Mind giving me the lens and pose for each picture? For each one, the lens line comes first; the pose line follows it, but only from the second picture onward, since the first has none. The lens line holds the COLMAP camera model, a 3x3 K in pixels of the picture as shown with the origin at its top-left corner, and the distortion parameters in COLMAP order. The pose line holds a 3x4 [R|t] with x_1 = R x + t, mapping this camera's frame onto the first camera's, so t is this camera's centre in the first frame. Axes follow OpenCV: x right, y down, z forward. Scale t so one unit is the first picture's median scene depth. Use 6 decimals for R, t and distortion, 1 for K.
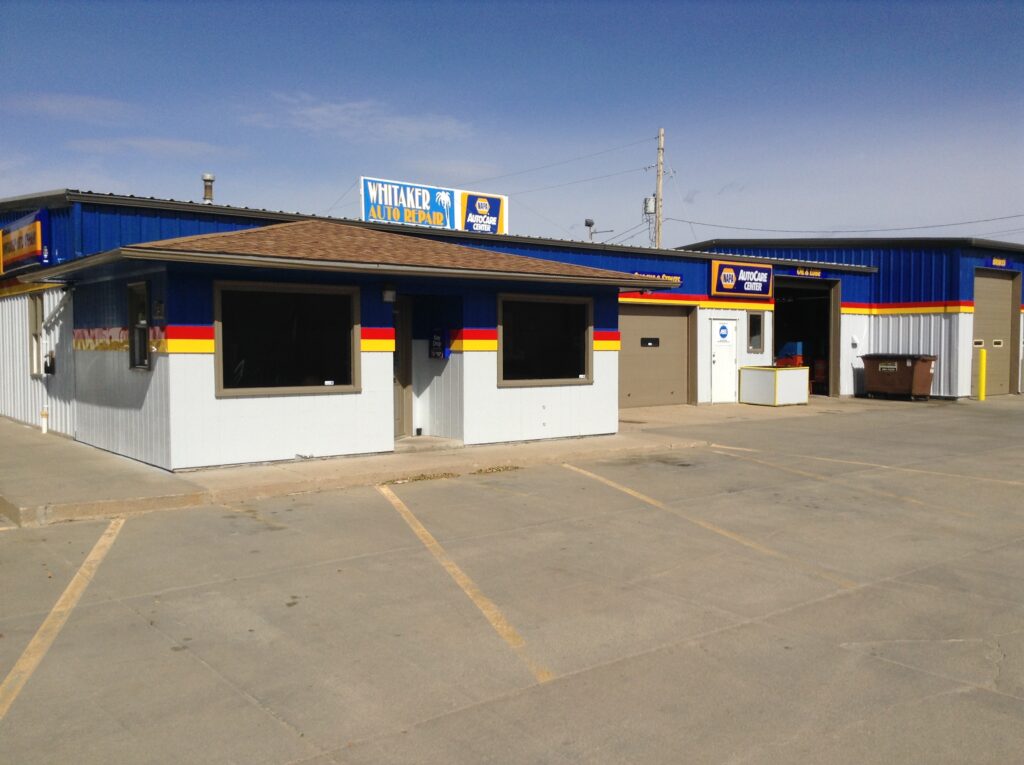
lens RADIAL K [[945.9, 0, 514.5], [0, 945.9, 376.0], [0, 0, 1]] dist [0.021437, 0.000000]
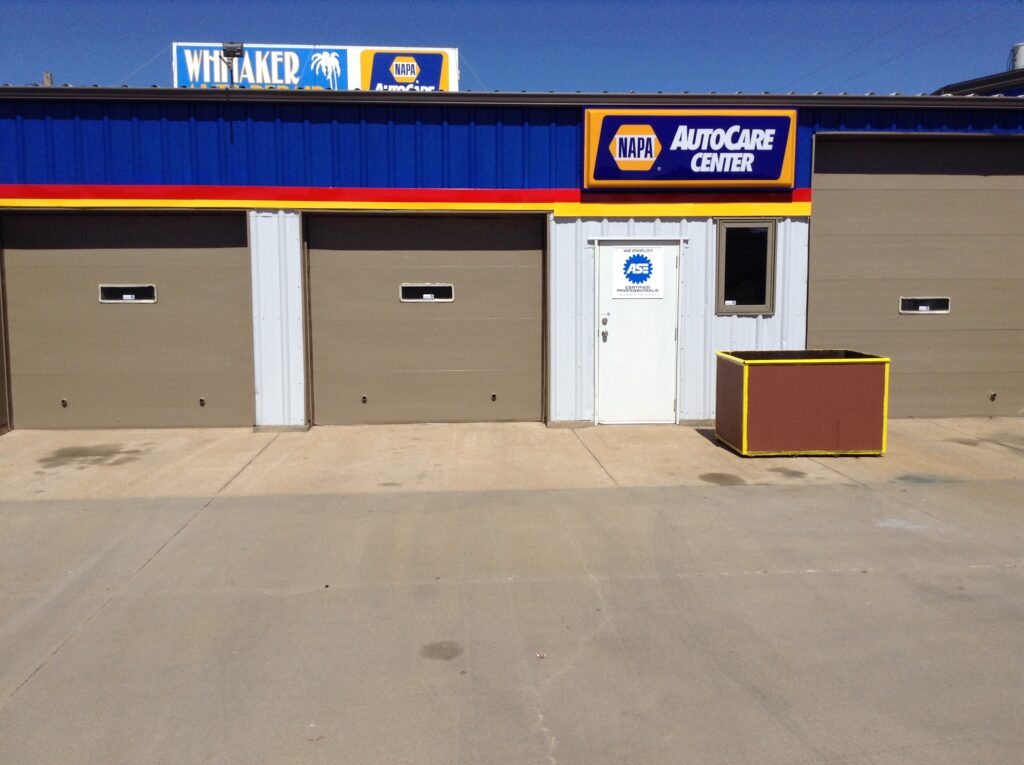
lens RADIAL K [[945.9, 0, 508.0], [0, 945.9, 392.7], [0, 0, 1]] dist [0.021437, 0.000000]
pose [[0.800473, 0.063326, -0.596014, 0.437798], [-0.020089, 0.996679, 0.078915, -0.021720], [0.599031, -0.051196, 0.799087, 0.586203]]
